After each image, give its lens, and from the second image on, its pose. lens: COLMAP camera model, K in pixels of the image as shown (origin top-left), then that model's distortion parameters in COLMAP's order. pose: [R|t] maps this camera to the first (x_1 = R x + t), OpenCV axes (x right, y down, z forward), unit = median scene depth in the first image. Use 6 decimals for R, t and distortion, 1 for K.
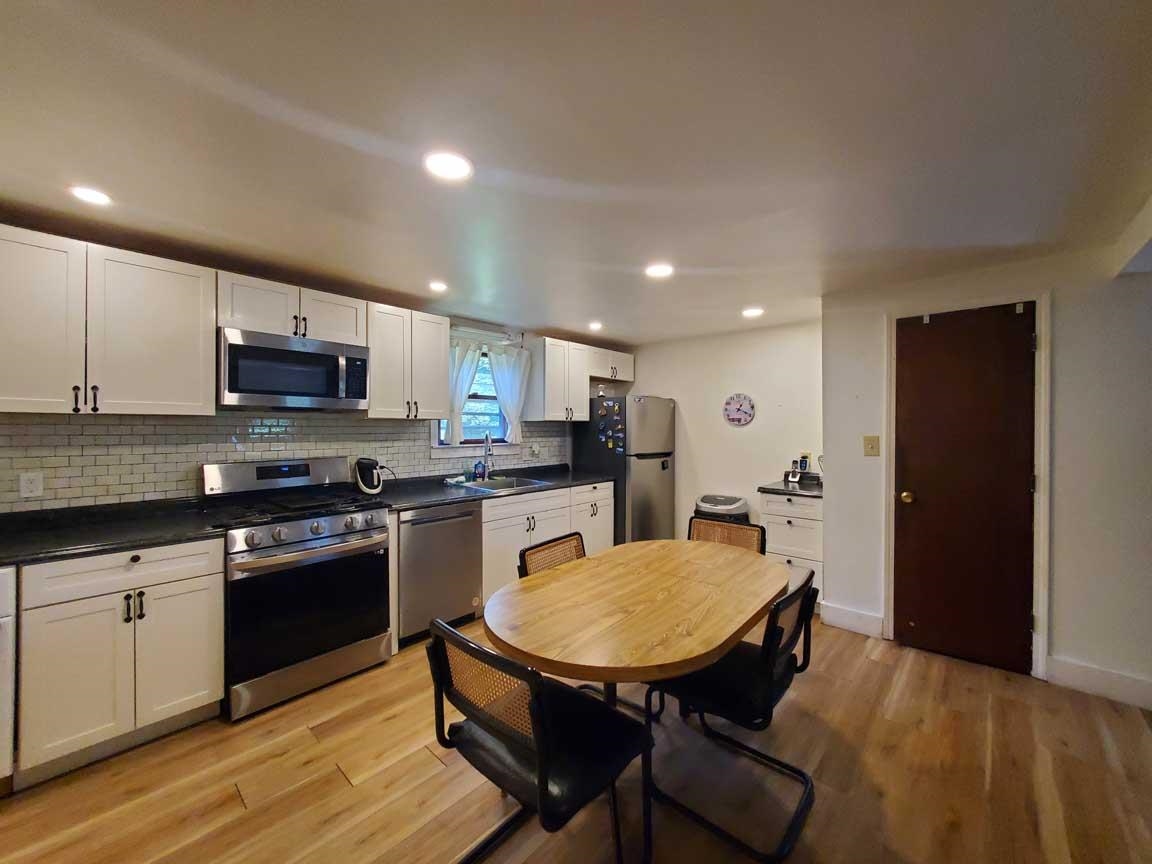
lens RADIAL K [[450.7, 0, 578.5], [0, 450.7, 429.7], [0, 0, 1]] dist [0.001440, -0.000194]
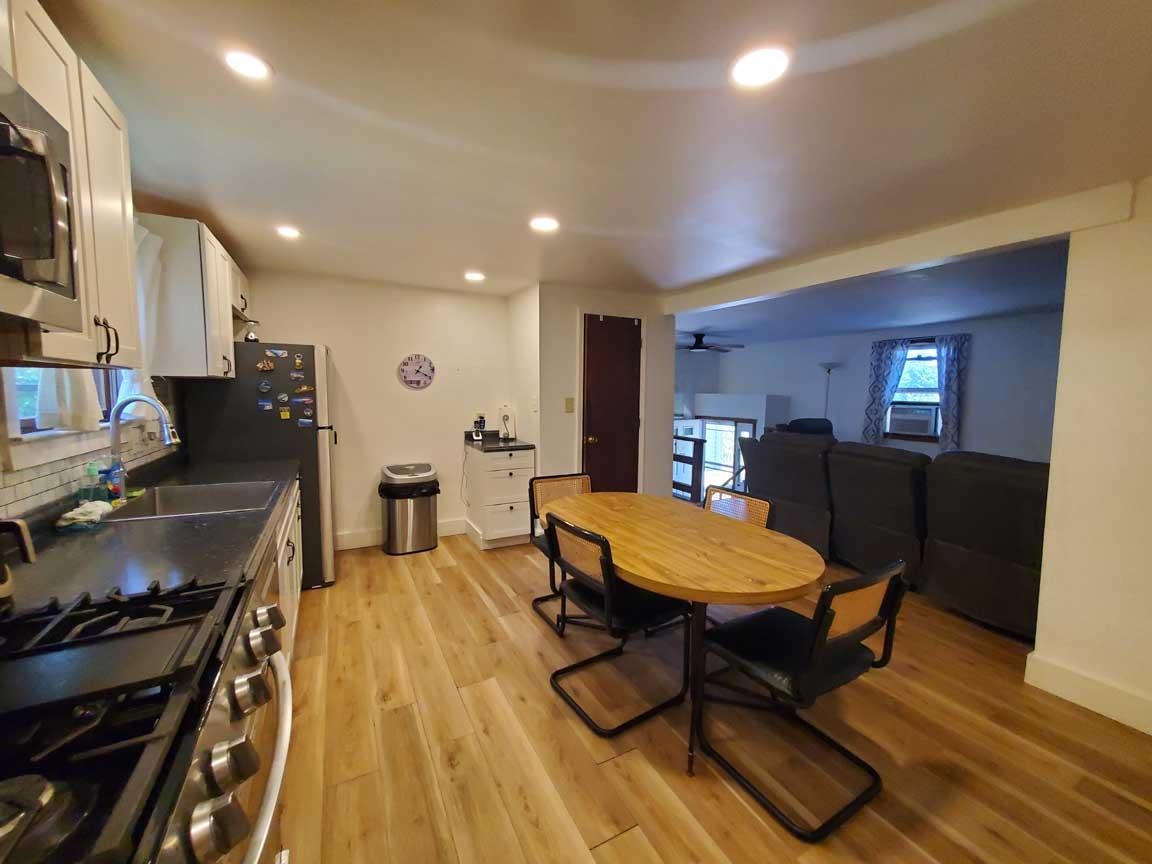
lens RADIAL K [[450.7, 0, 578.5], [0, 450.7, 429.7], [0, 0, 1]] dist [0.001440, -0.000194]
pose [[0.340642, -0.076304, 0.937092, -0.463888], [-0.003381, 0.996595, 0.082379, -0.001738], [-0.940187, -0.031230, 0.339224, 0.390620]]
